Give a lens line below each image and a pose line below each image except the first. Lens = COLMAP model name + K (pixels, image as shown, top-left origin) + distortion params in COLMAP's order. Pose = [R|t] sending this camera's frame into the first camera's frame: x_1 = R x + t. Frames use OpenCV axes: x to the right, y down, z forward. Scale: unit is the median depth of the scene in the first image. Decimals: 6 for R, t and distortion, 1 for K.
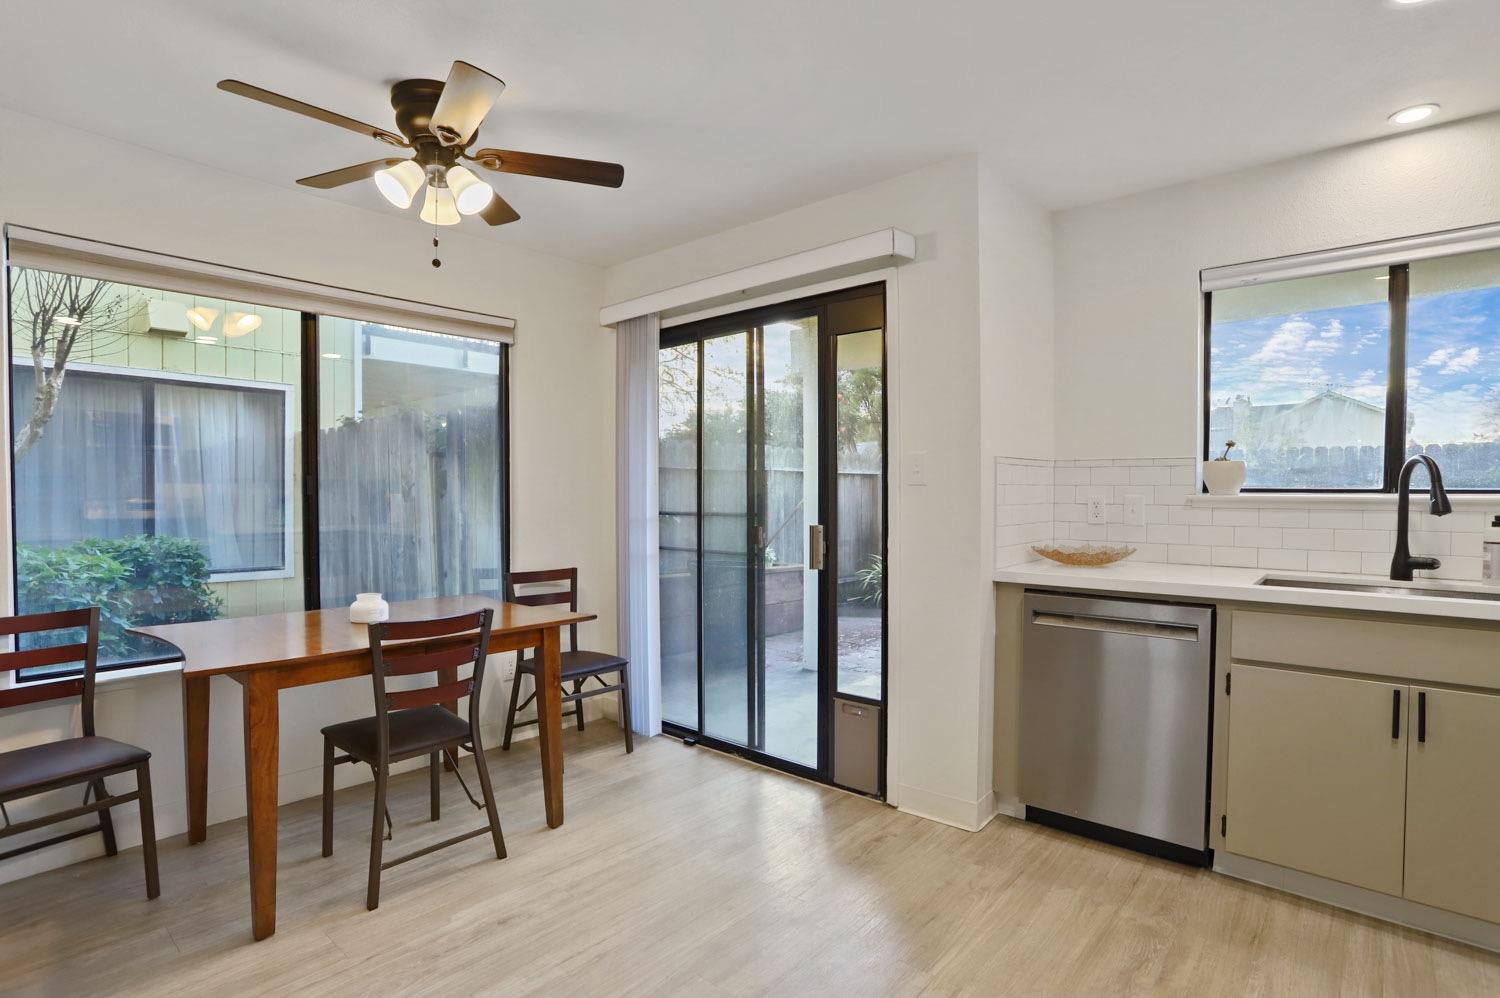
lens RADIAL K [[731.9, 0, 745.5], [0, 731.9, 508.5], [0, 0, 1]] dist [-0.030666, 0.000056]
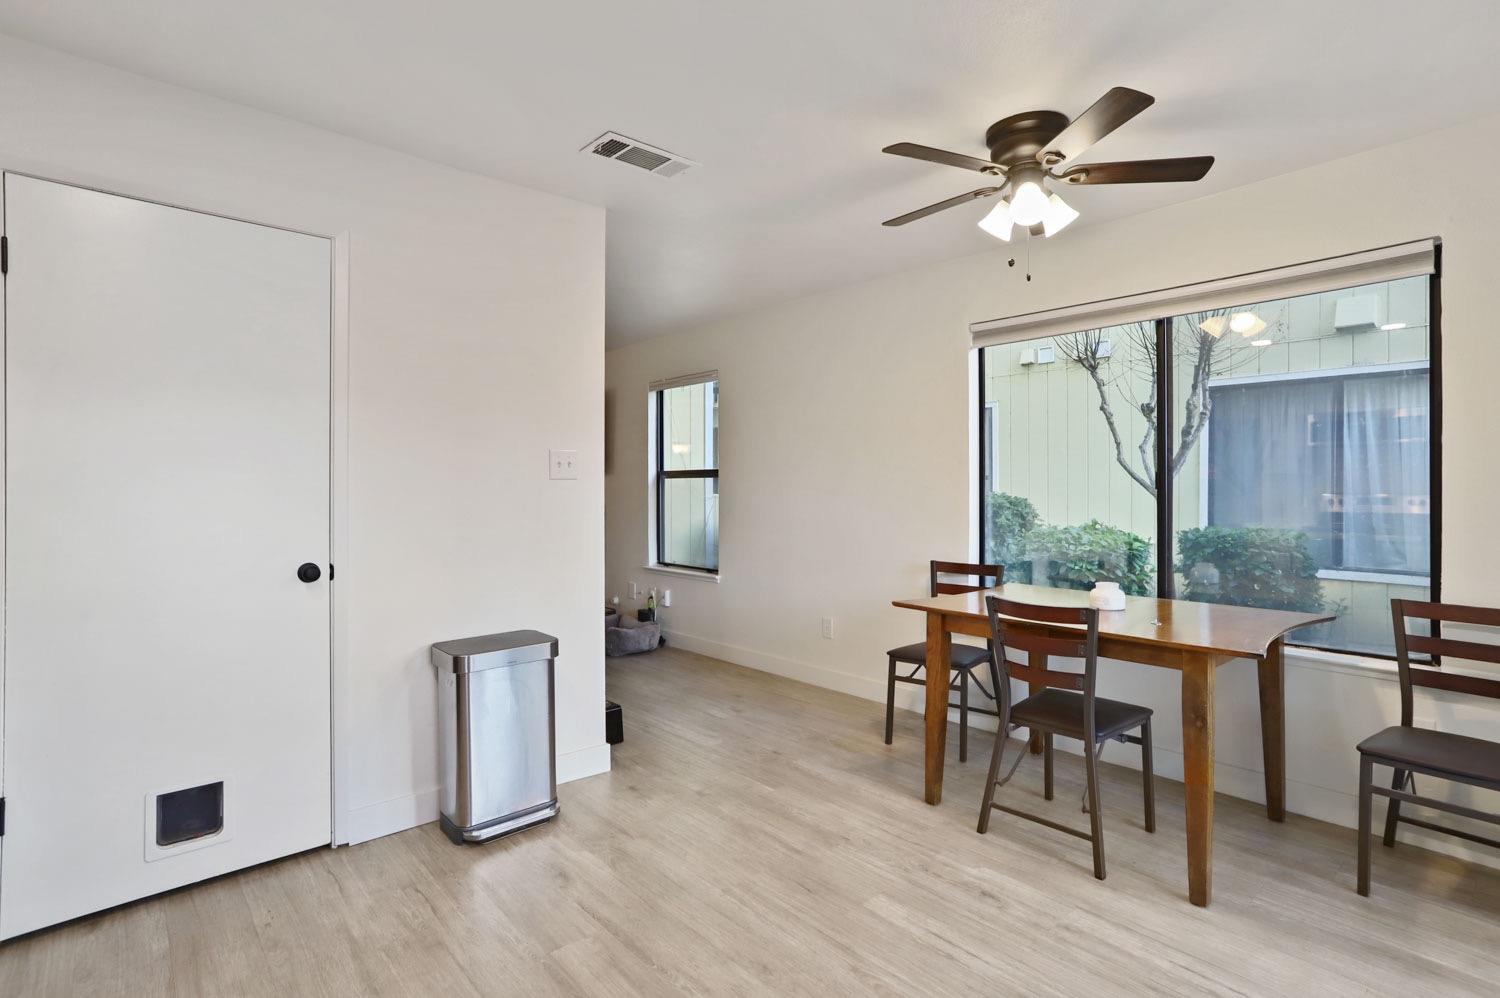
lens RADIAL K [[729.5, 0, 764.9], [0, 729.5, 482.0], [0, 0, 1]] dist [-0.080392, 0.039081]
pose [[-0.117166, -0.009474, -0.993067, 0.630817], [-0.018042, 0.999810, -0.007410, -0.013682], [0.992949, 0.017048, -0.117314, 0.676481]]
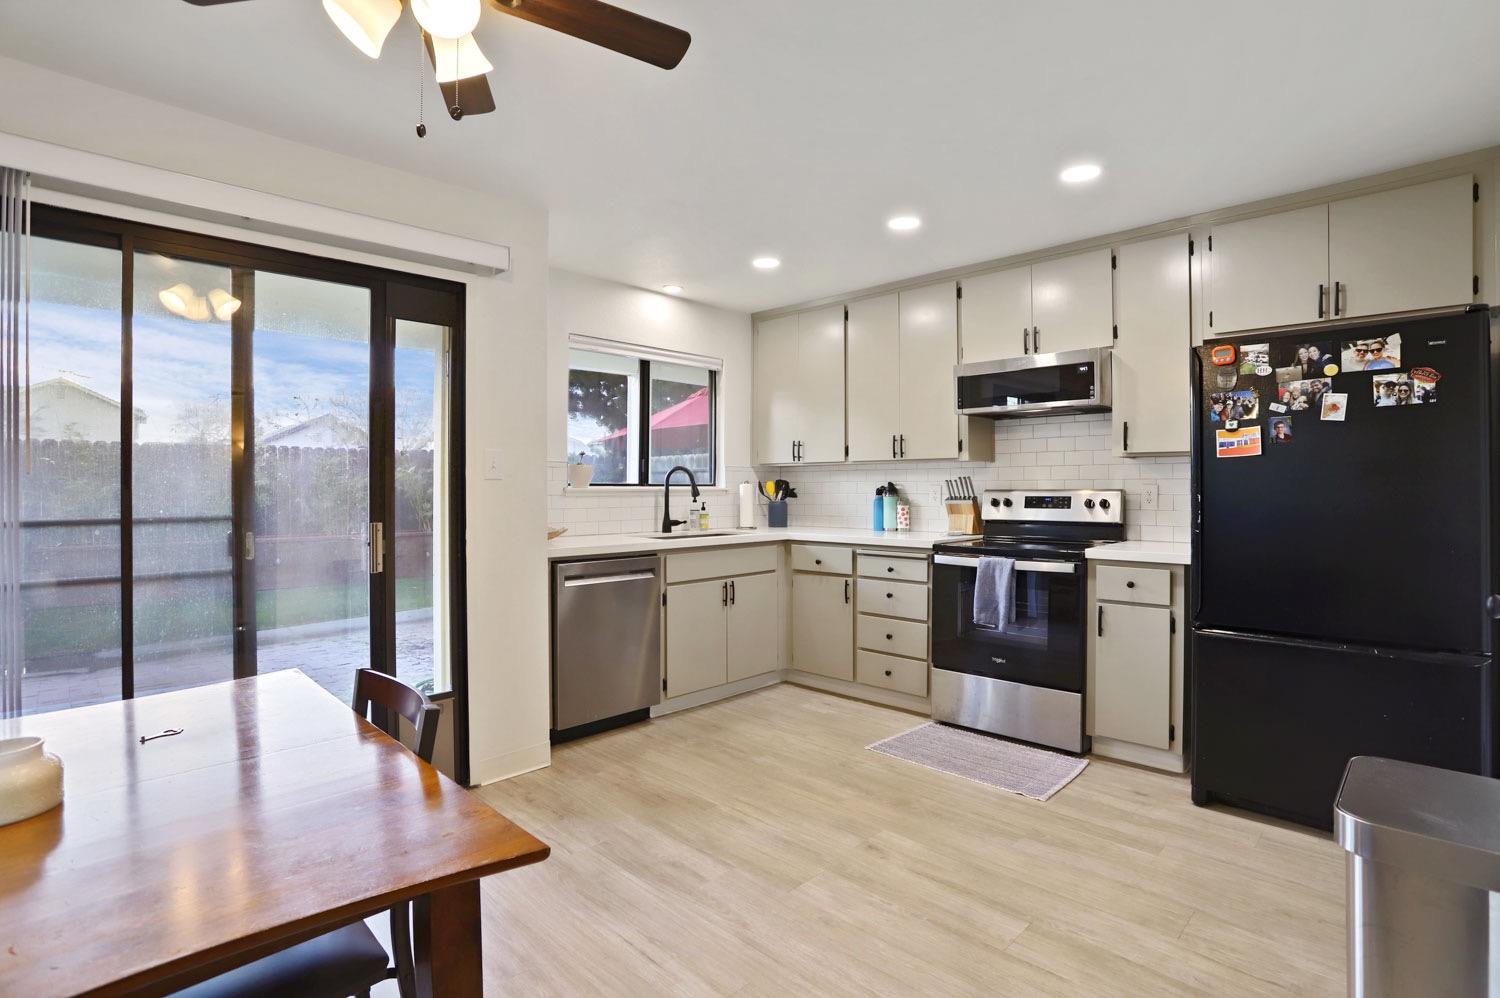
lens RADIAL K [[729.5, 0, 764.9], [0, 729.5, 482.0], [0, 0, 1]] dist [-0.080392, 0.039081]
pose [[0.064049, 0.003268, 0.997941, -0.948357], [0.024123, 0.999697, -0.004822, -0.016303], [-0.997655, 0.024383, 0.063951, 0.603651]]
